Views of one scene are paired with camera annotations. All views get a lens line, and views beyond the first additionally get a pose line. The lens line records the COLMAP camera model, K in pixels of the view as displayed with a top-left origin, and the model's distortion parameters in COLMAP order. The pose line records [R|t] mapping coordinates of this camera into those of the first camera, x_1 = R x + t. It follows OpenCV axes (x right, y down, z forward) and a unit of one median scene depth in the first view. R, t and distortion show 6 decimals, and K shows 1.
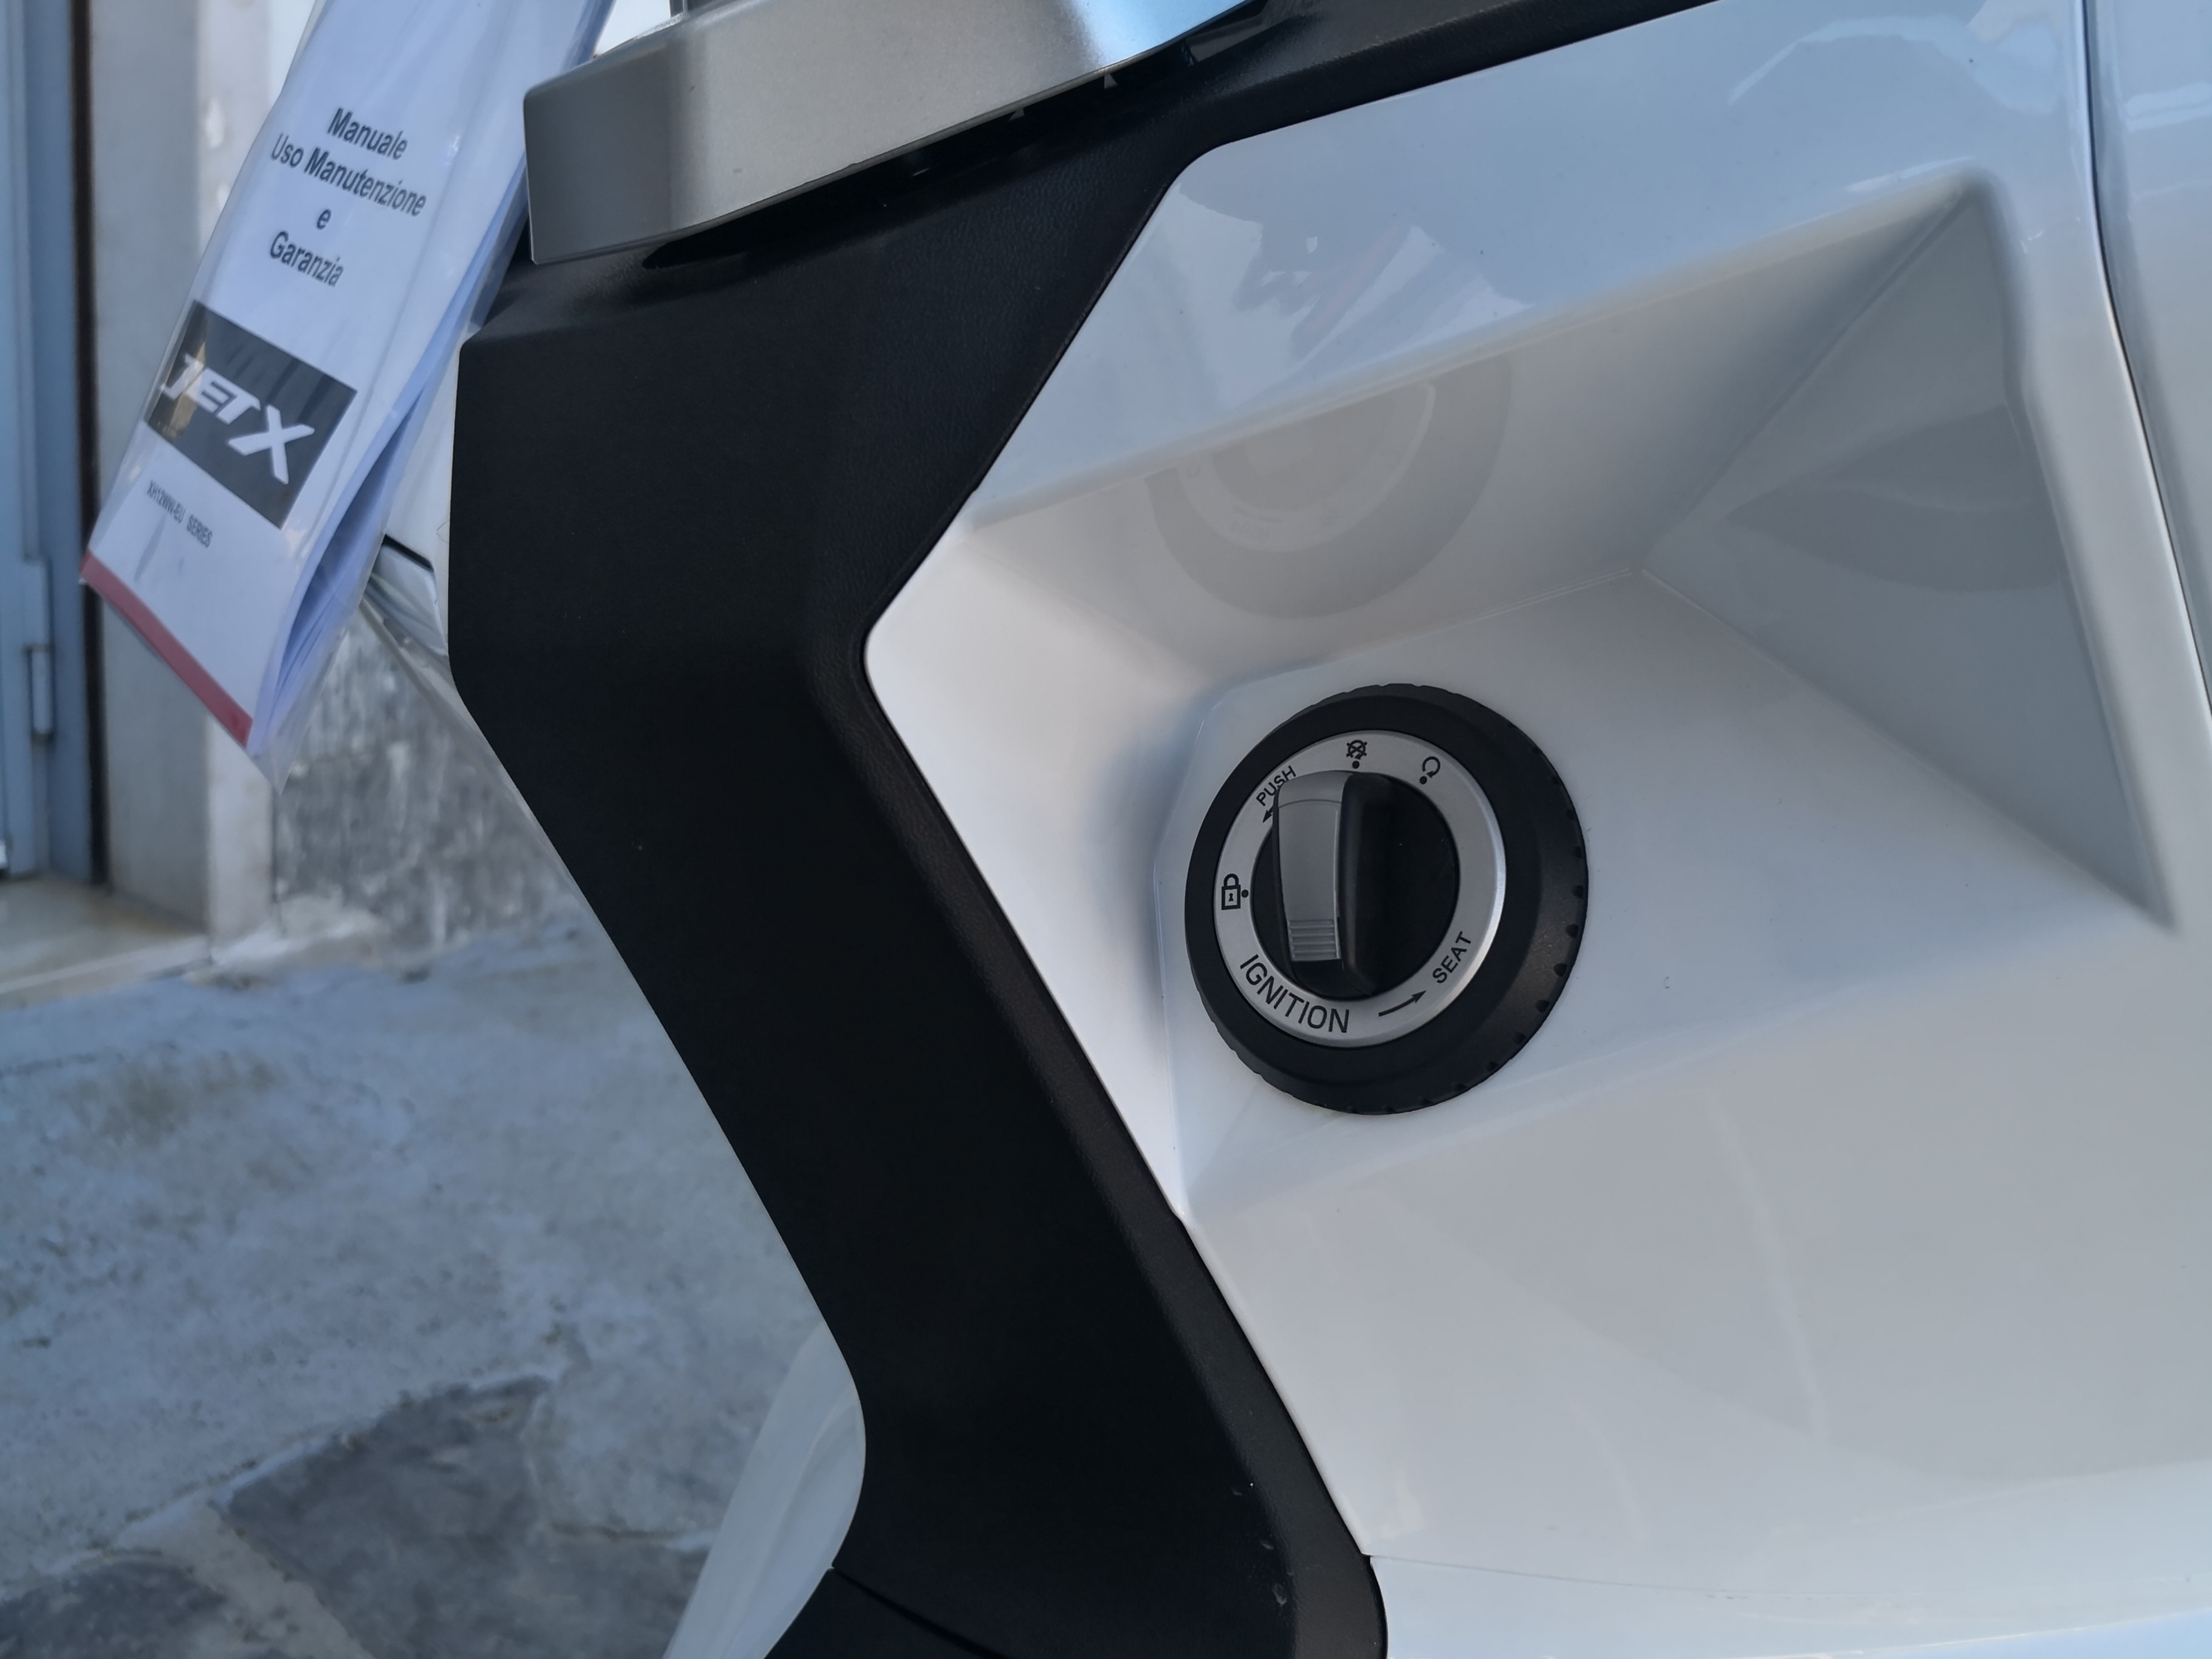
lens RADIAL K [[1805.9, 0, 1148.7], [0, 1805.9, 821.2], [0, 0, 1]] dist [0.020544, -0.039499]
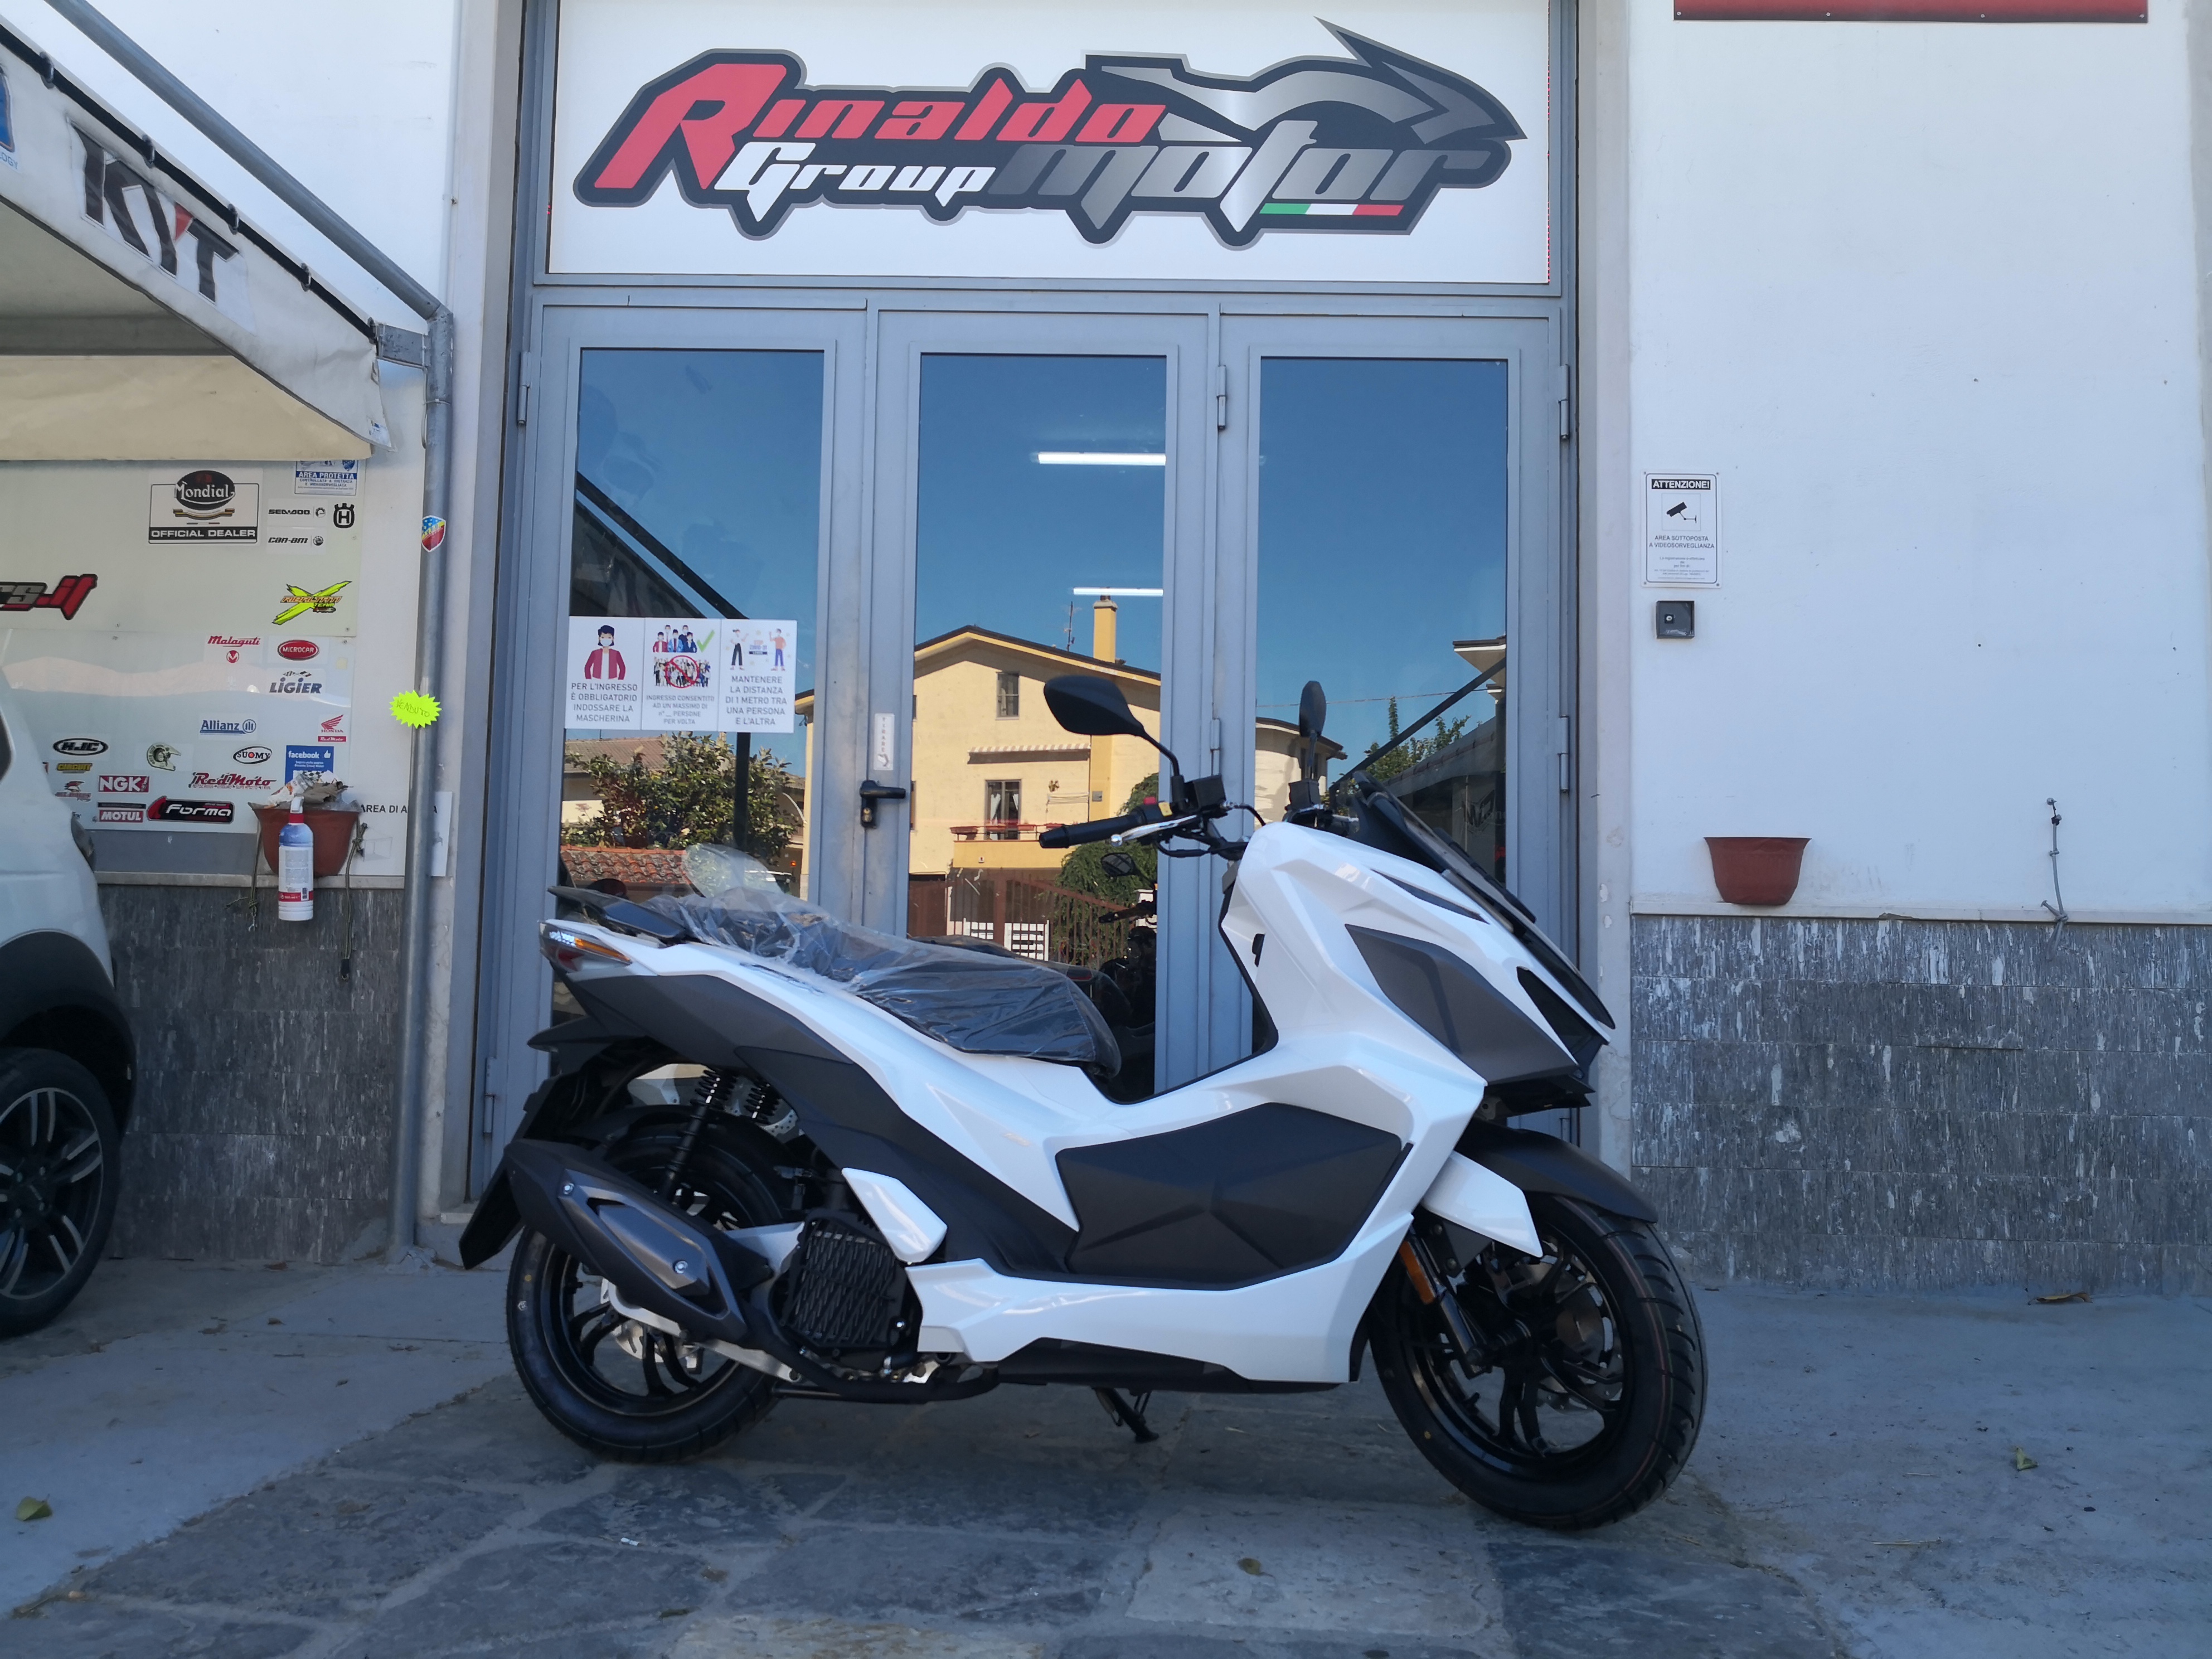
lens RADIAL K [[1805.9, 0, 1105.1], [0, 1805.9, 814.9], [0, 0, 1]] dist [0.020544, -0.039499]
pose [[0.465498, -0.189414, -0.864543, 1.214442], [-0.188406, 0.933233, -0.305908, 0.369362], [0.864763, 0.305285, 0.398731, -0.567243]]
